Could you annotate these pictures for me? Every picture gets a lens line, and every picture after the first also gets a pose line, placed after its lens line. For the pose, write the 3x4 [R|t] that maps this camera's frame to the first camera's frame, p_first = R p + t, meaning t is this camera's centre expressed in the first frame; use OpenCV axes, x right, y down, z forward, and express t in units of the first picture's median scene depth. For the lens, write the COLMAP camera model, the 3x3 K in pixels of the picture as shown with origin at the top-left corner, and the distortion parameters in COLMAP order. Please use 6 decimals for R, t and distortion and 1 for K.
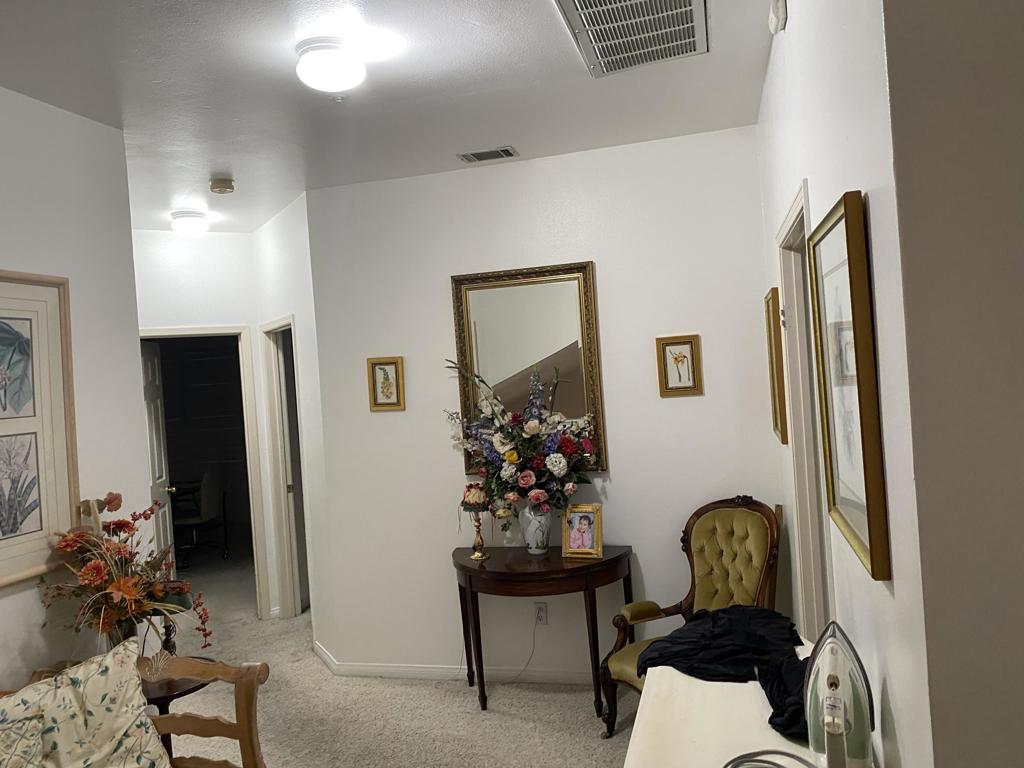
lens RADIAL K [[789.1, 0, 507.5], [0, 789.1, 383.7], [0, 0, 1]] dist [0.057554, -0.070357]
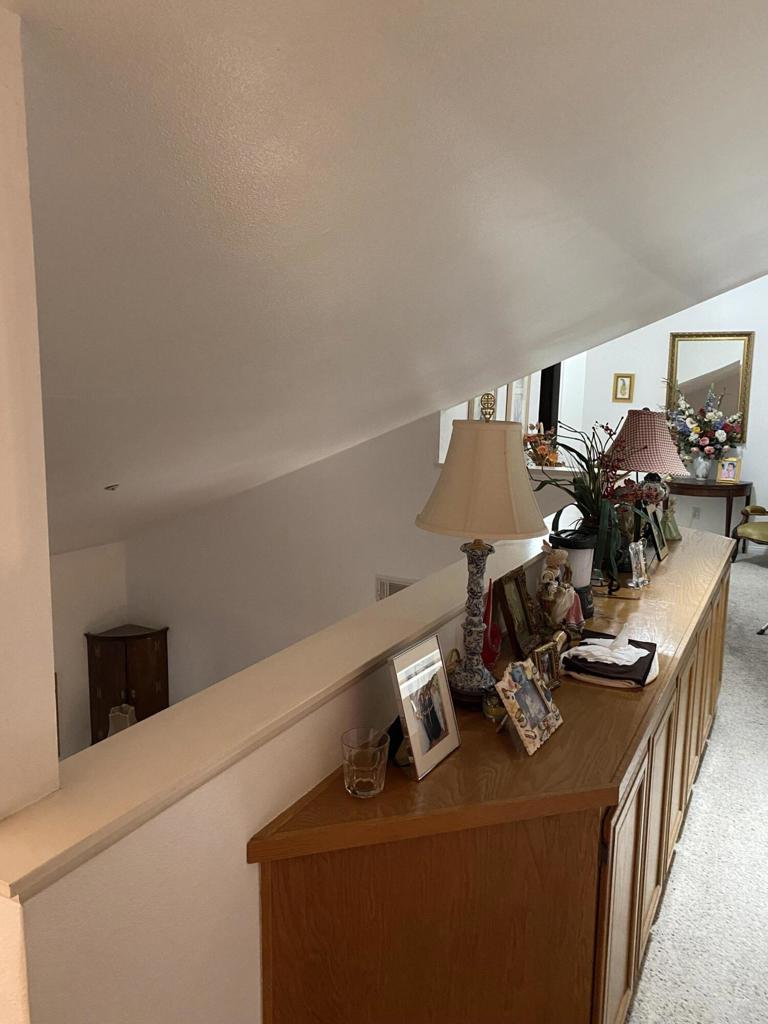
lens RADIAL K [[789.1, 0, 391.1], [0, 789.1, 510.9], [0, 0, 1]] dist [0.057554, -0.070357]
pose [[0.971939, 0.120068, -0.202284, -0.311146], [-0.088167, 0.983180, 0.159950, 0.039816], [0.218086, -0.137627, 0.966177, -1.124006]]
